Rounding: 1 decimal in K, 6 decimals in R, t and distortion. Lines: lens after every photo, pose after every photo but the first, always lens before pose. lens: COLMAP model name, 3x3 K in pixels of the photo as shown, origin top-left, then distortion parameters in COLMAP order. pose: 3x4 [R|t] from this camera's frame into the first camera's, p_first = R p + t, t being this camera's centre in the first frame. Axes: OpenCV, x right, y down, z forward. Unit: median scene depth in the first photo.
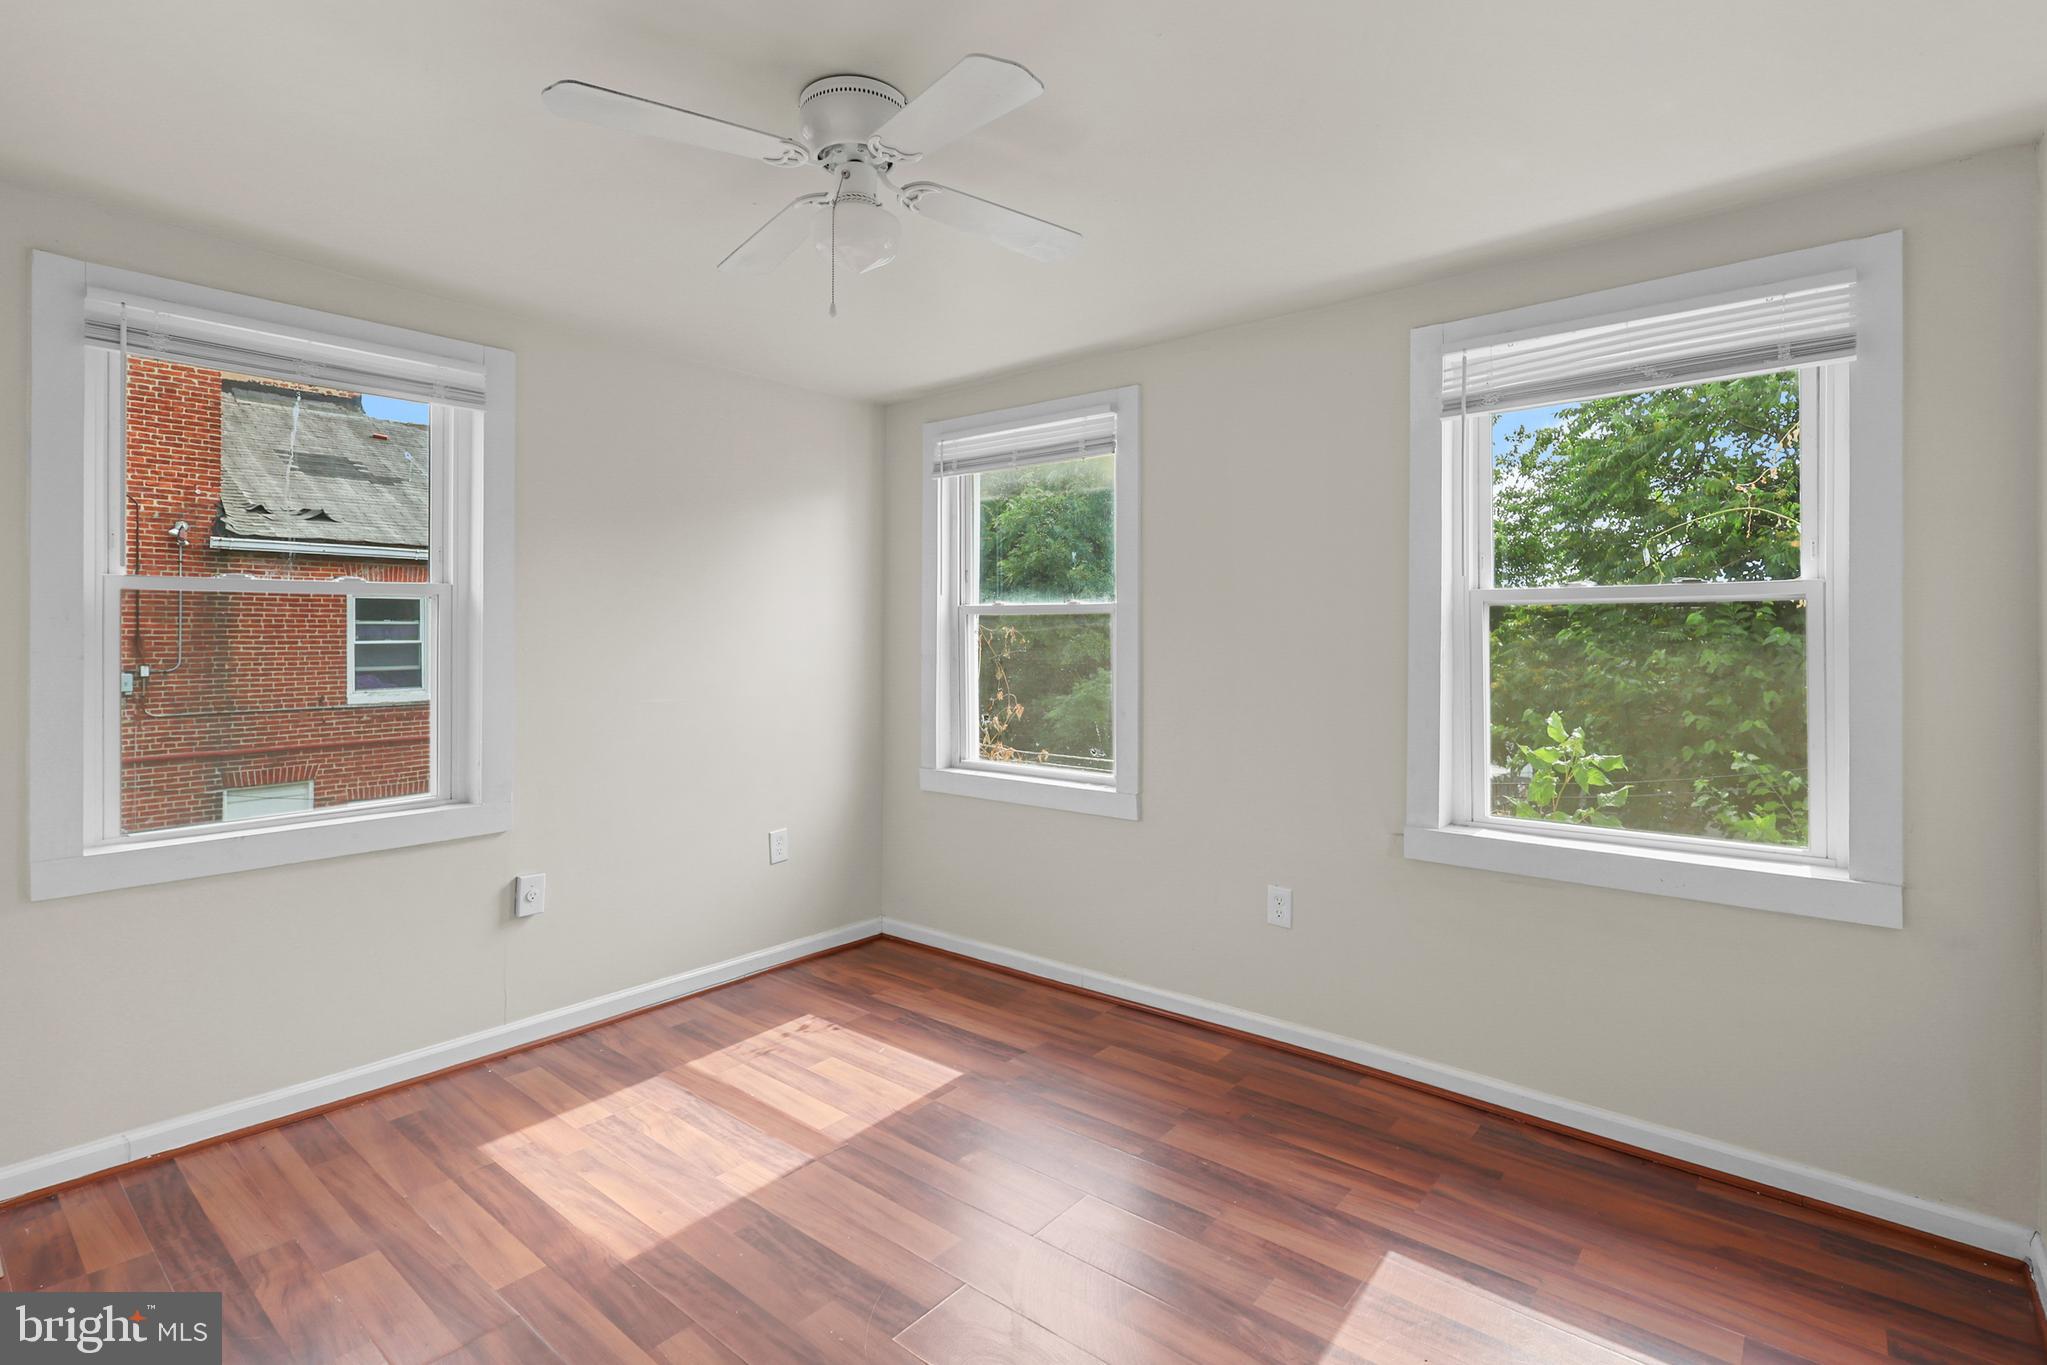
lens RADIAL K [[981.1, 0, 1024.9], [0, 981.1, 628.8], [0, 0, 1]] dist [0.003056, 0.000821]
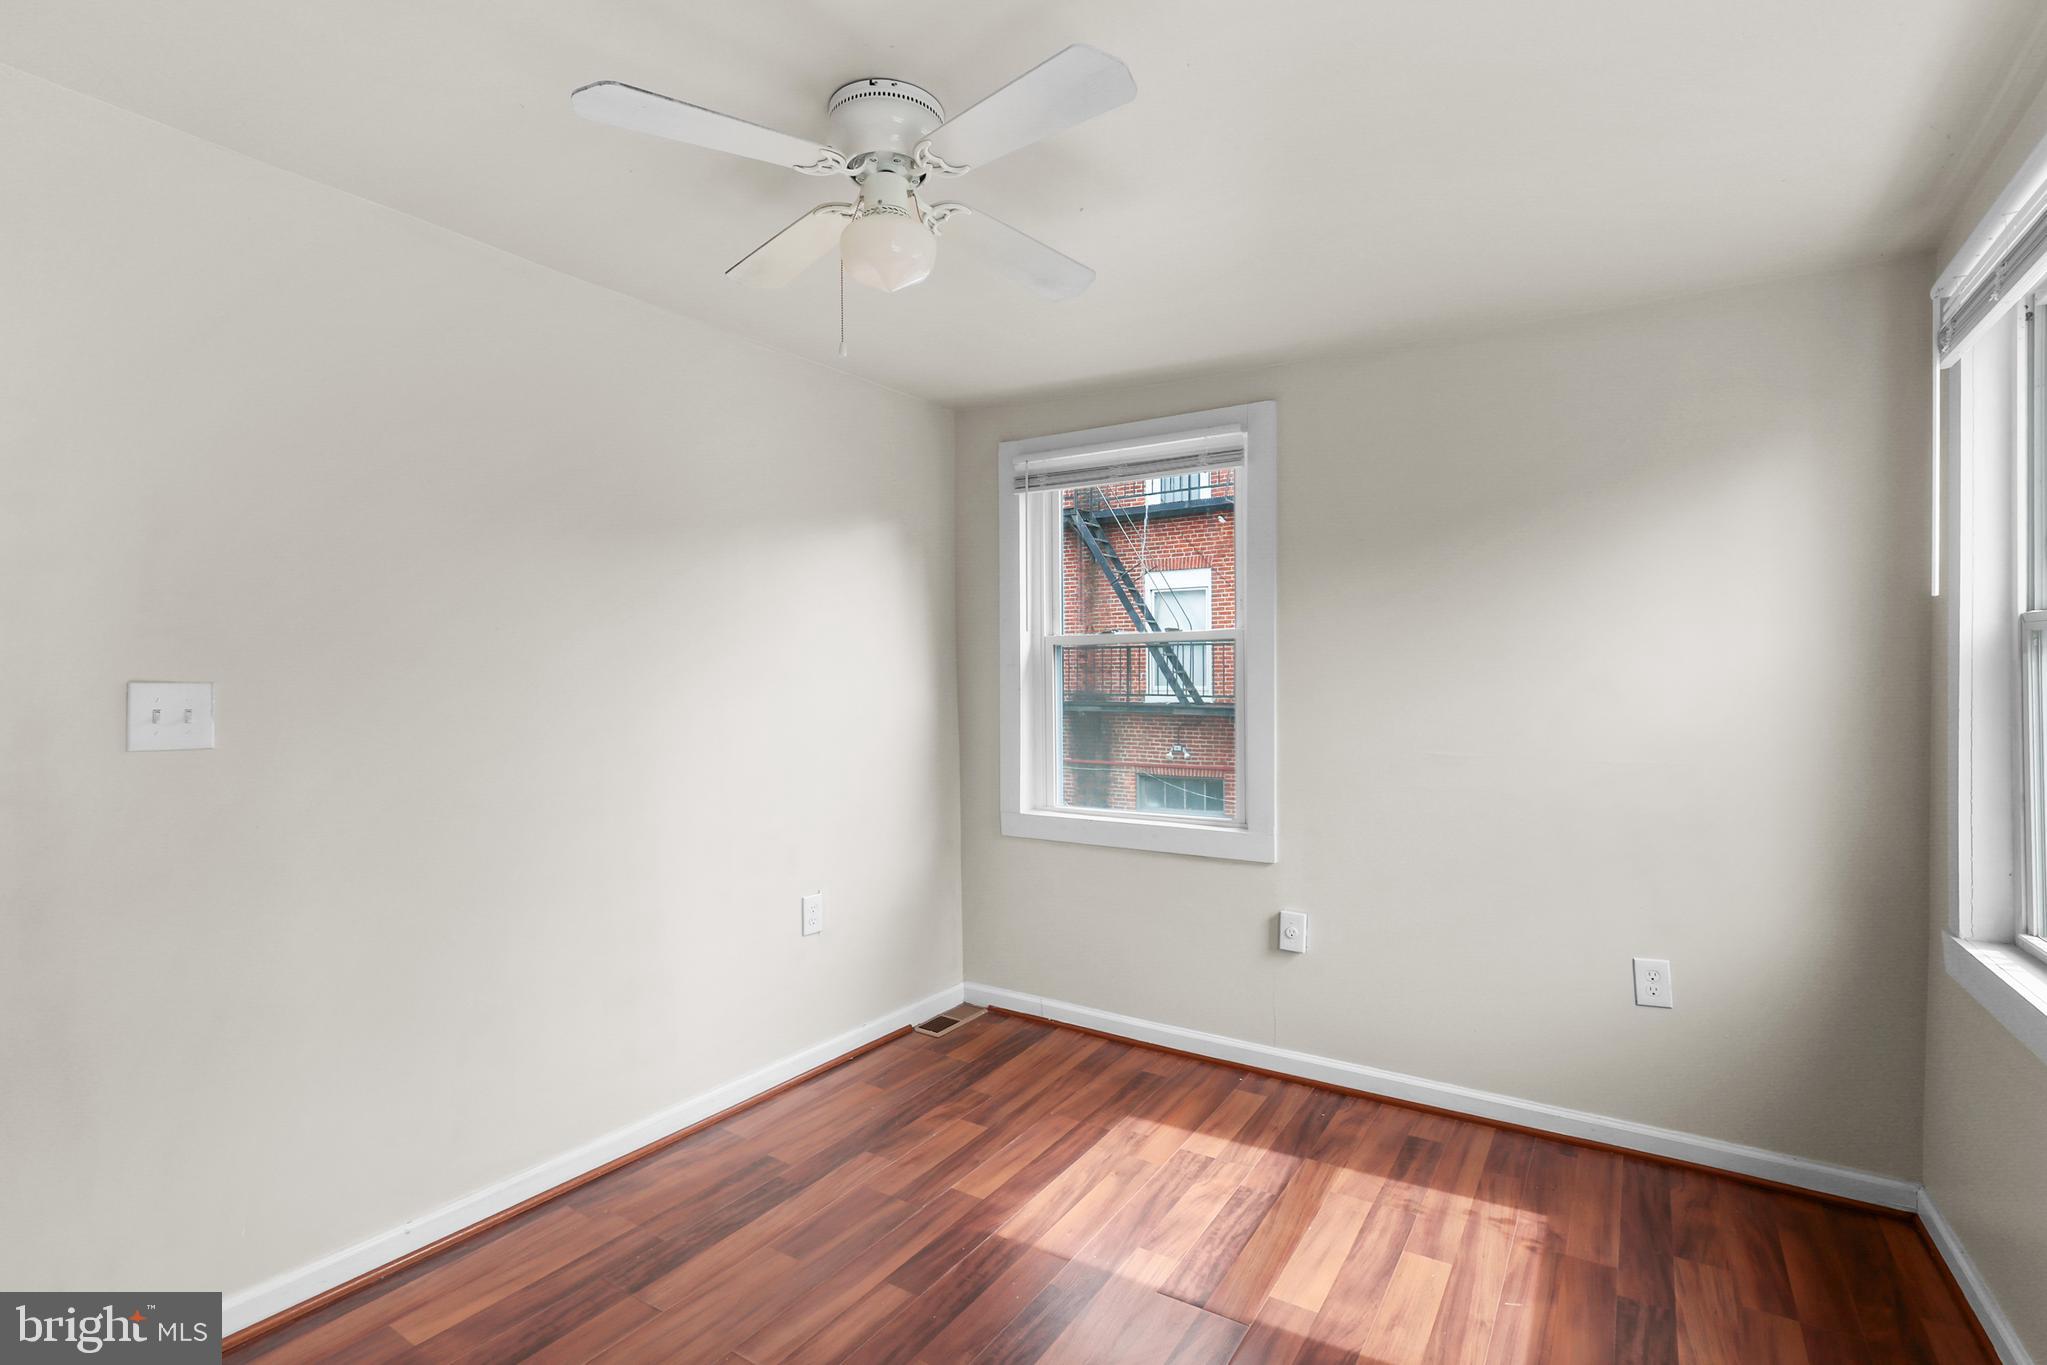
lens RADIAL K [[1007.4, 0, 1019.1], [0, 1007.4, 670.3], [0, 0, 1]] dist [0.003606, 0.001130]
pose [[0.121250, 0.003700, -0.992615, 0.454029], [0.009470, 0.999943, 0.004884, -0.006147], [0.992577, -0.009992, 0.121208, 0.543541]]
